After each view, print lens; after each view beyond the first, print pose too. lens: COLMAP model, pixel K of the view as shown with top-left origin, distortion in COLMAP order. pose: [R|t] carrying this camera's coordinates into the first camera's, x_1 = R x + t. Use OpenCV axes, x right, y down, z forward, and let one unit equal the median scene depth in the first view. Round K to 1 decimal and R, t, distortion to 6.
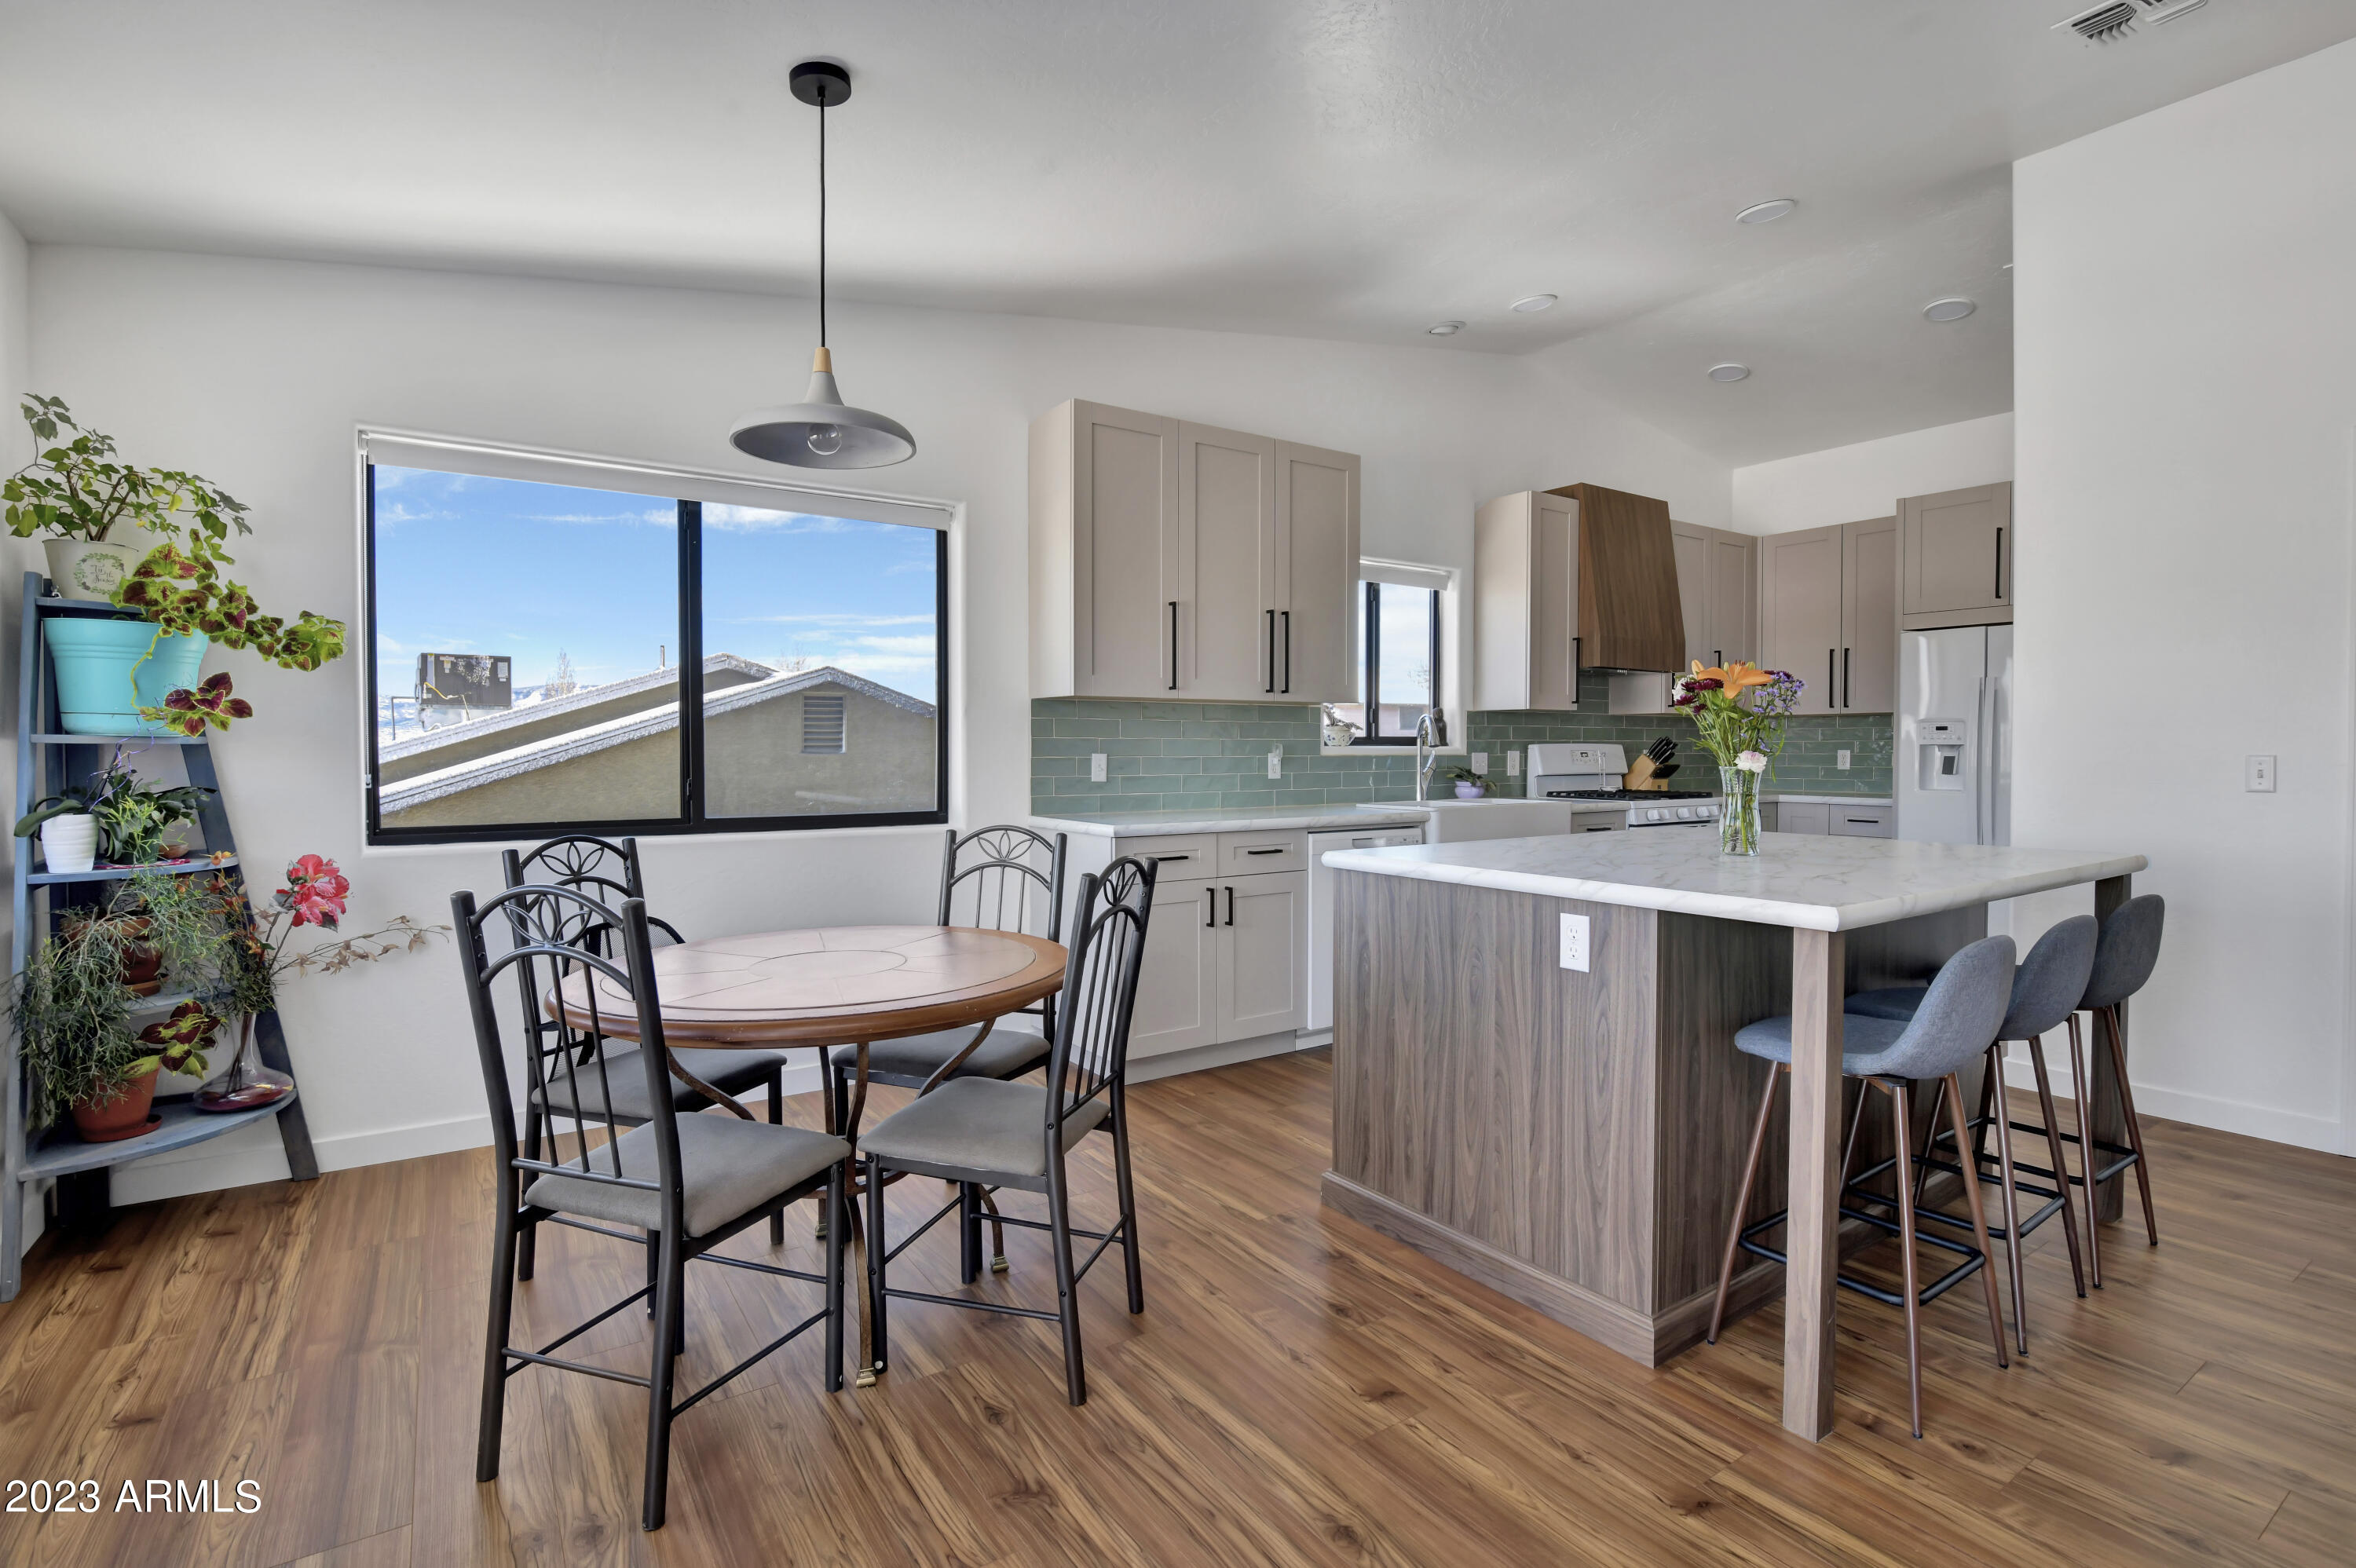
lens RADIAL K [[1131.3, 0, 1181.2], [0, 1131.3, 763.1], [0, 0, 1]] dist [-0.000555, -0.000078]
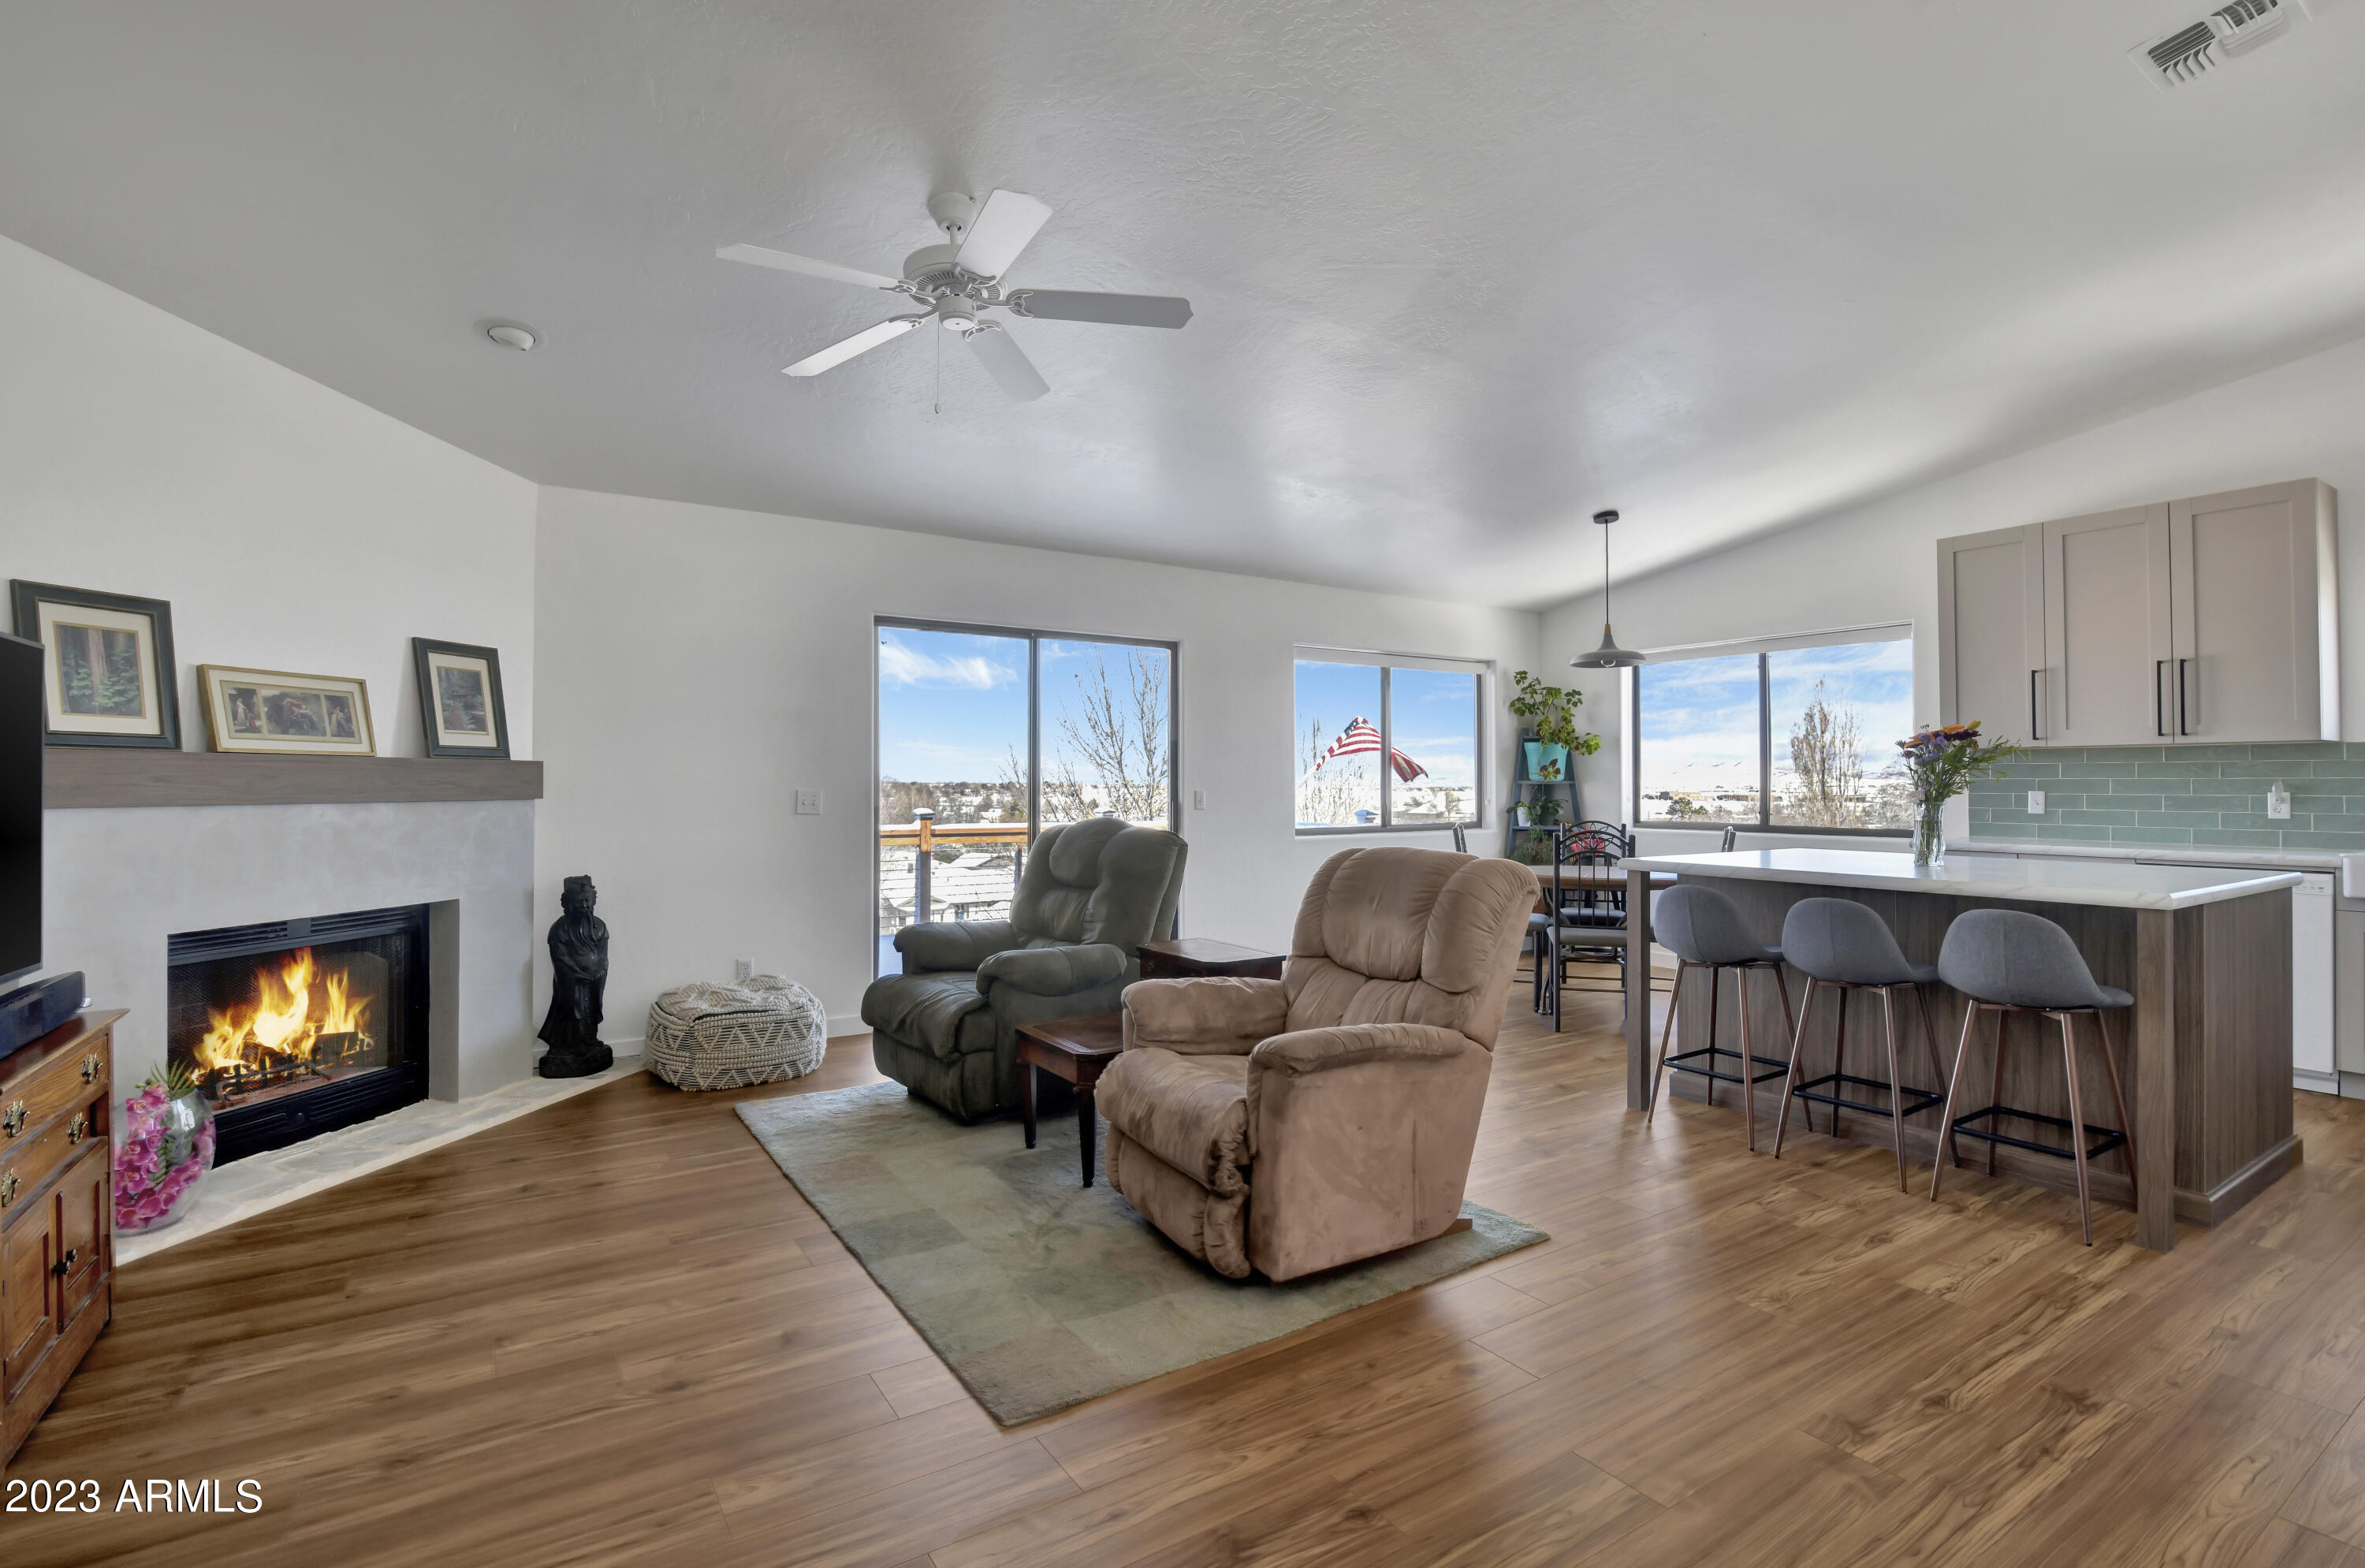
lens RADIAL K [[1091.3, 0, 1182.5], [0, 1091.3, 784.0], [0, 0, 1]] dist [-0.000156, -0.000021]
pose [[-0.064683, -0.008748, -0.997868, 1.239934], [-0.027572, 0.999595, -0.006976, 0.018341], [0.997525, 0.027062, -0.064898, 0.138298]]
